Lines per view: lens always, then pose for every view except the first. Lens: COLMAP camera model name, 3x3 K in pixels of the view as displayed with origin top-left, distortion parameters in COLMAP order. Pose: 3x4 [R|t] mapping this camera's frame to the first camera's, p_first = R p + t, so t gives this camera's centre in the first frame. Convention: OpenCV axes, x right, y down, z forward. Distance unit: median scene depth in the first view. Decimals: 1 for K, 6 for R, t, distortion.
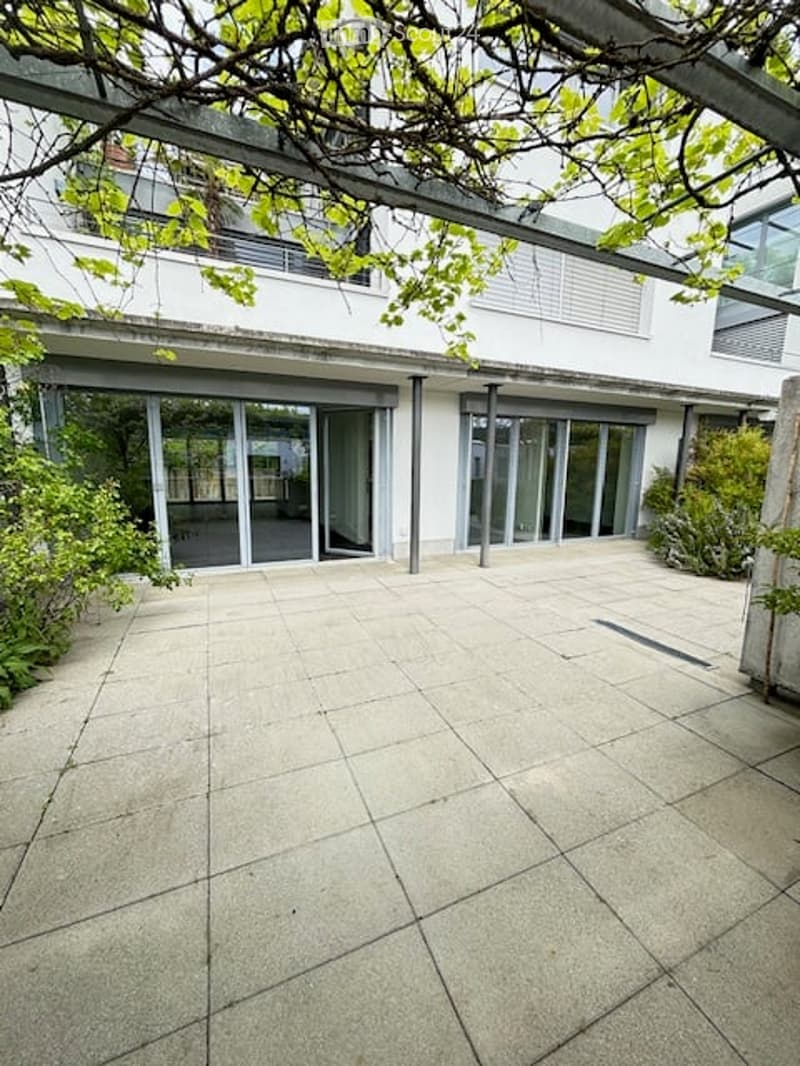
lens RADIAL K [[431.4, 0, 400.5], [0, 431.4, 530.7], [0, 0, 1]] dist [0.000658, -0.000018]
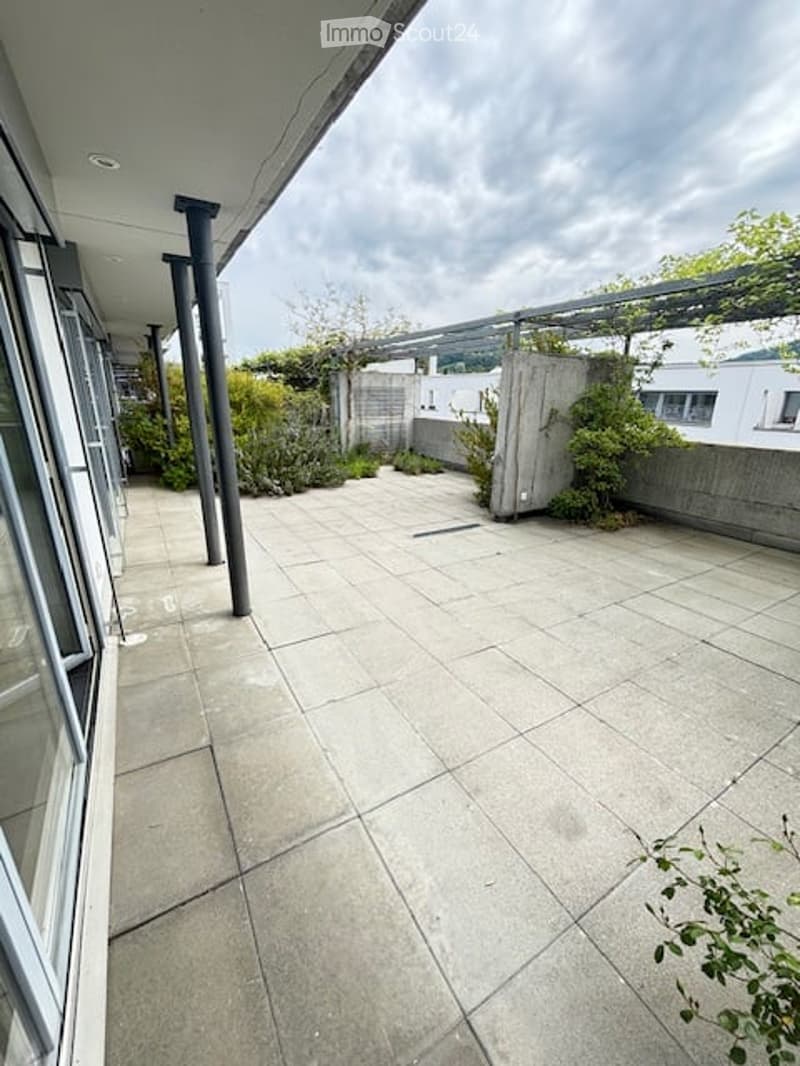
lens RADIAL K [[431.4, 0, 399.3], [0, 431.4, 534.0], [0, 0, 1]] dist [0.000658, -0.000018]
pose [[-0.125236, -0.316898, 0.940155, -0.691966], [0.148976, 0.930865, 0.333612, -0.211876], [-0.980878, 0.181840, -0.069368, 1.212563]]
